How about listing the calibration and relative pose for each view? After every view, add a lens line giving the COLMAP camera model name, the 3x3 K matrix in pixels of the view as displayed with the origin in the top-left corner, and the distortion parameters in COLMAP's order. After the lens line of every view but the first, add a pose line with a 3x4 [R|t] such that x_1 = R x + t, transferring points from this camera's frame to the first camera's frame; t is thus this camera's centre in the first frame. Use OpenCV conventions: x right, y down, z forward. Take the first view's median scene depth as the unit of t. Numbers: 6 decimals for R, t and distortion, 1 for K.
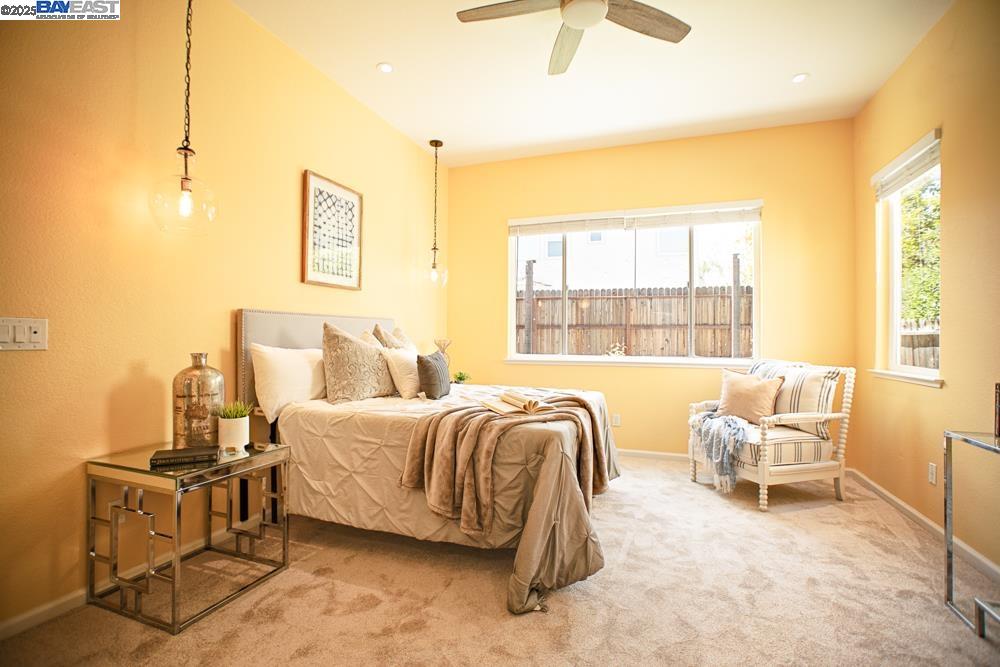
lens RADIAL K [[462.0, 0, 482.6], [0, 462.0, 340.2], [0, 0, 1]] dist [-0.034973, 0.008765]
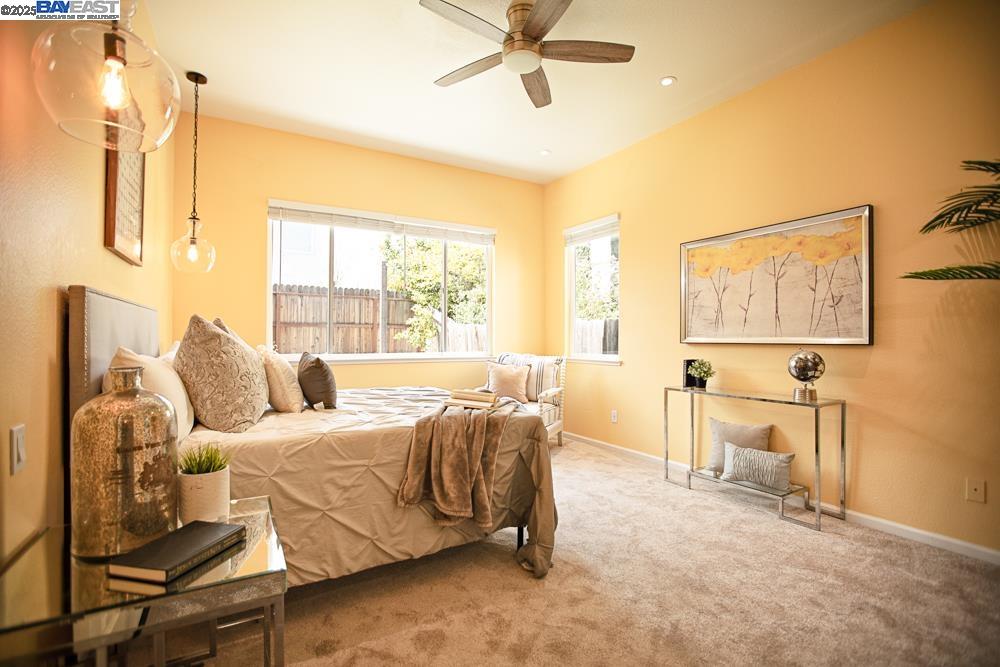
lens RADIAL K [[462.0, 0, 499.9], [0, 462.0, 340.2], [0, 0, 1]] dist [-0.034973, 0.008765]
pose [[0.628841, -0.008906, 0.777483, -0.528588], [0.005152, 0.999960, 0.007287, -0.004023], [-0.777517, -0.000577, 0.628862, 0.214113]]
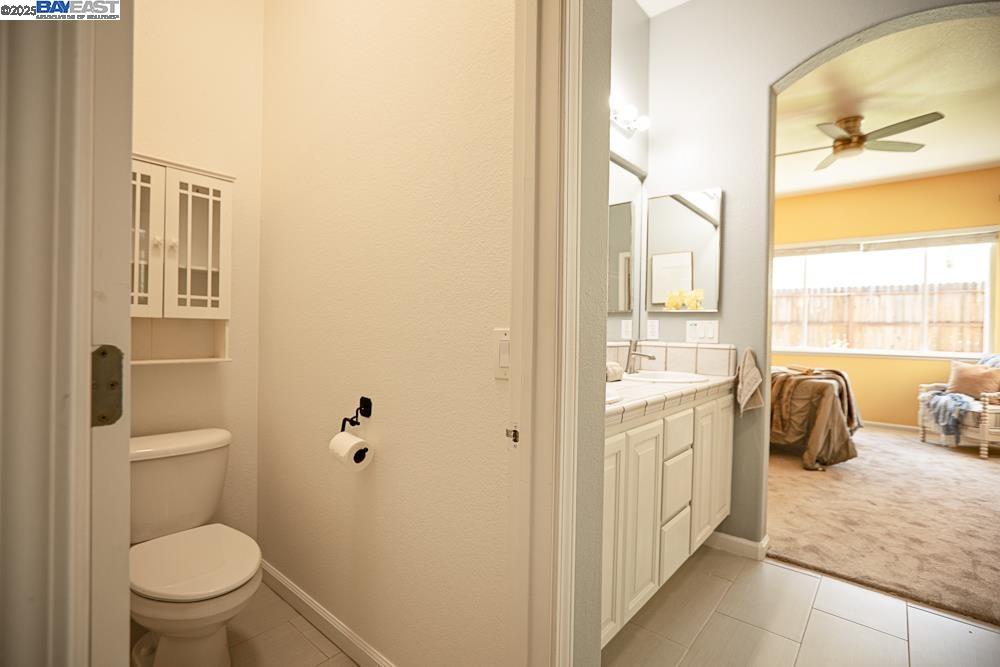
lens RADIAL K [[462.0, 0, 477.3], [0, 462.0, 336.1], [0, 0, 1]] dist [-0.034973, 0.008765]
pose [[0.932821, 0.015606, -0.360003, -0.354582], [-0.013832, 0.999876, 0.007502, 0.003493], [0.360075, -0.002018, 0.932921, -0.861129]]
